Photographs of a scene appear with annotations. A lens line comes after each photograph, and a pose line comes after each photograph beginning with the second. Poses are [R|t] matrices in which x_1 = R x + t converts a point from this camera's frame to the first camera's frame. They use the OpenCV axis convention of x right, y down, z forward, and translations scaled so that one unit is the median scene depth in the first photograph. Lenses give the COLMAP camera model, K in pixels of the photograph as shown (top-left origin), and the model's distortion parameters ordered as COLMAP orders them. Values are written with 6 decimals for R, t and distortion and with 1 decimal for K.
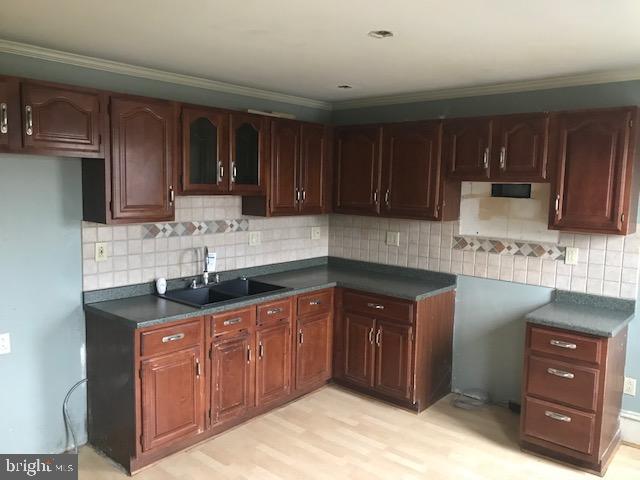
lens RADIAL K [[532.0, 0, 318.5], [0, 532.0, 244.2], [0, 0, 1]] dist [0.094007, -0.087778]
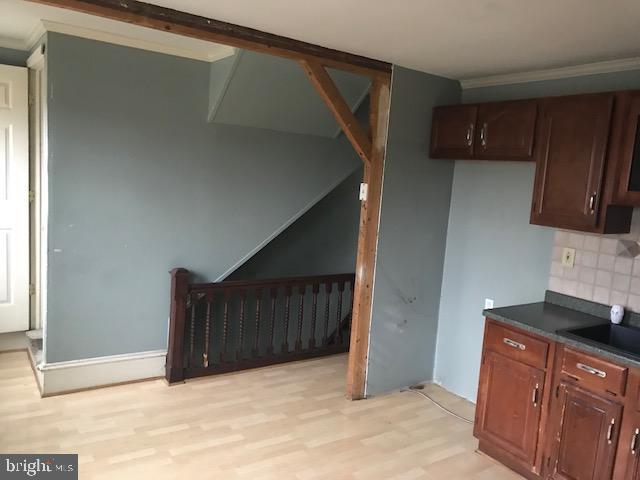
lens RADIAL K [[532.0, 0, 318.5], [0, 532.0, 244.2], [0, 0, 1]] dist [0.094007, -0.087778]
pose [[-0.275208, 0.106900, -0.955423, 0.683812], [-0.174234, 0.971796, 0.158920, -0.088622], [0.945464, 0.210203, -0.248821, 0.808953]]
